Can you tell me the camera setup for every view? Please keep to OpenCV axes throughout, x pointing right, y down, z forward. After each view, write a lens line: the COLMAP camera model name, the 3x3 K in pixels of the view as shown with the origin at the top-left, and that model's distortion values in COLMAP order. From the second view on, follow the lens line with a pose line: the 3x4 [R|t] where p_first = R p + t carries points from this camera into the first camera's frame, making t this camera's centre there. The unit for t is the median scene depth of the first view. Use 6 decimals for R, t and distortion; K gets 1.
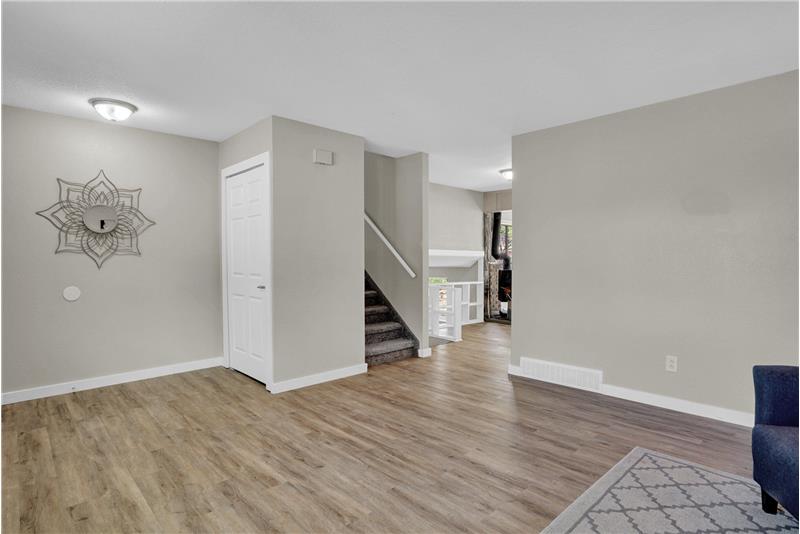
lens RADIAL K [[418.4, 0, 400.0], [0, 418.4, 267.0], [0, 0, 1]] dist [-0.021872, 0.000499]
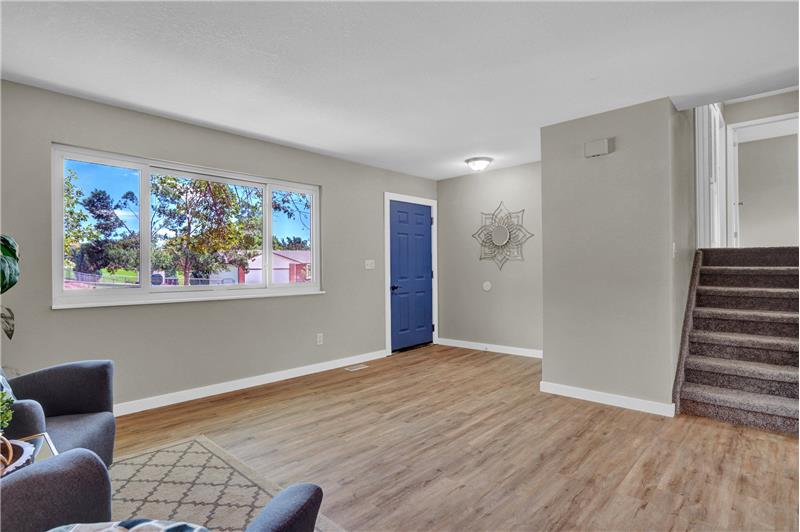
lens RADIAL K [[422.1, 0, 397.5], [0, 422.1, 264.7], [0, 0, 1]] dist [-0.023971, 0.000907]
pose [[0.053766, -0.001779, -0.998552, 0.864651], [-0.008321, 0.999963, -0.002229, -0.010511], [0.998519, 0.008429, 0.053749, 0.680130]]
